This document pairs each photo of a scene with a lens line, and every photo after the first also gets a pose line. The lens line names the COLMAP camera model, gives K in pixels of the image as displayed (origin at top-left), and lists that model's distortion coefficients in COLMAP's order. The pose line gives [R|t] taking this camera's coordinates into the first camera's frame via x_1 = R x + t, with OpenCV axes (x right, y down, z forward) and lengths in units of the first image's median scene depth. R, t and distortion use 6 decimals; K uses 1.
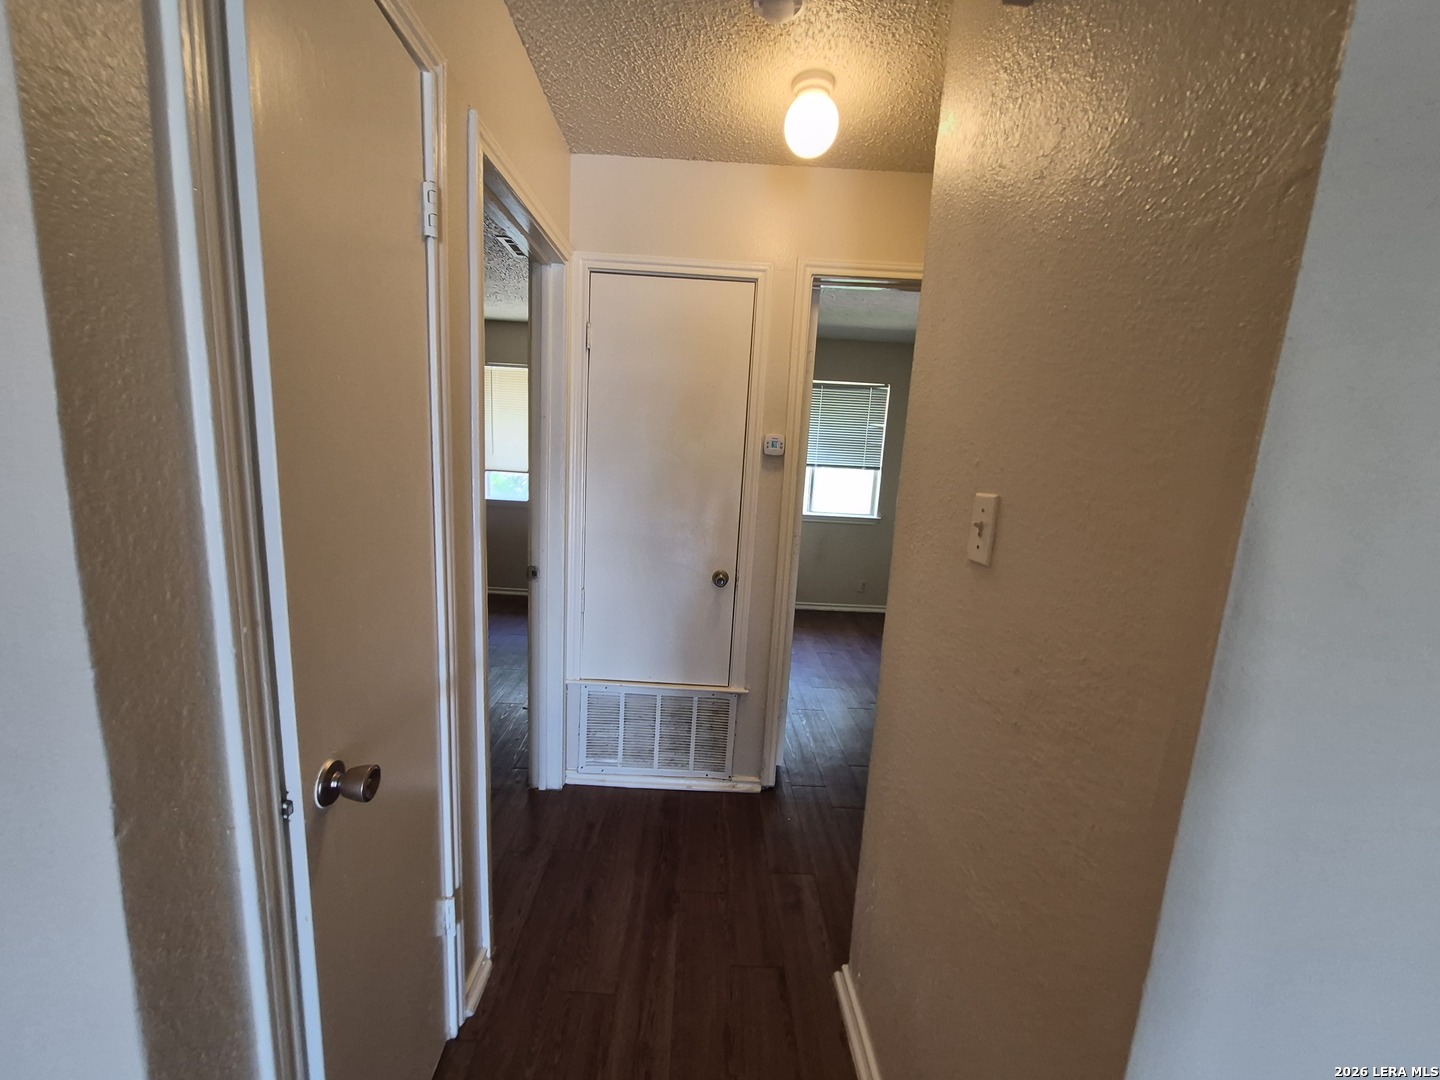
lens RADIAL K [[565.3, 0, 707.9], [0, 565.3, 547.8], [0, 0, 1]] dist [0.007574, -0.000037]
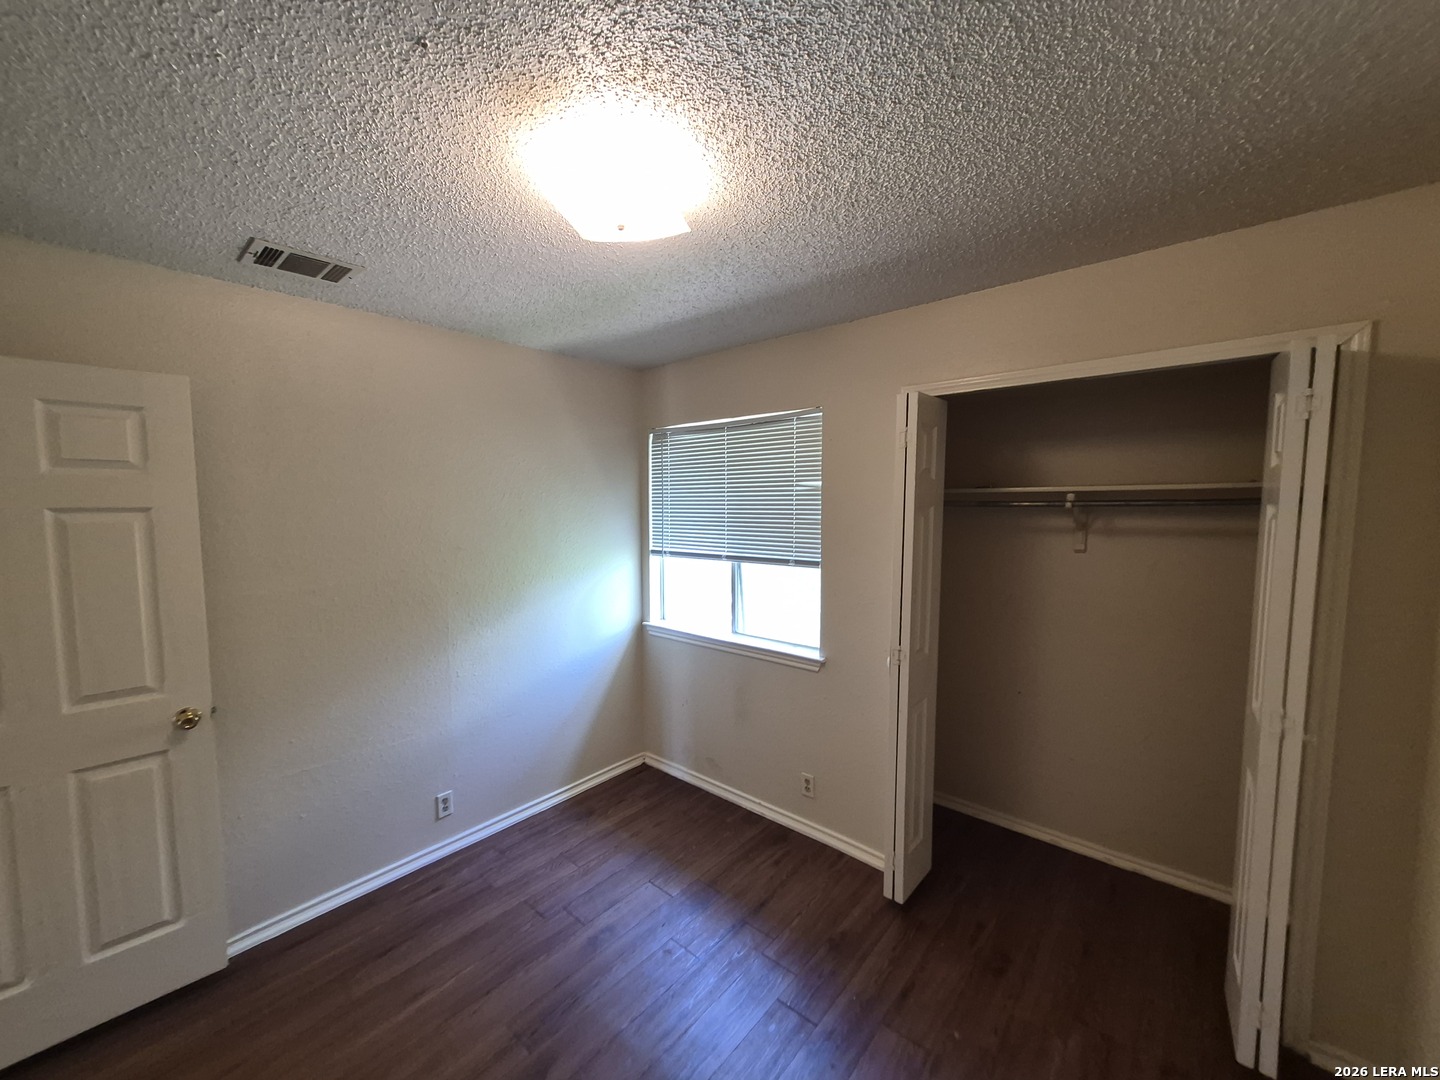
lens RADIAL K [[565.3, 0, 707.9], [0, 565.3, 547.8], [0, 0, 1]] dist [0.007574, -0.000037]
pose [[0.744207, 0.017659, -0.667716, 0.575663], [-0.115597, 0.987972, -0.102710, -0.090441], [0.657871, 0.153624, 0.737296, 0.547618]]
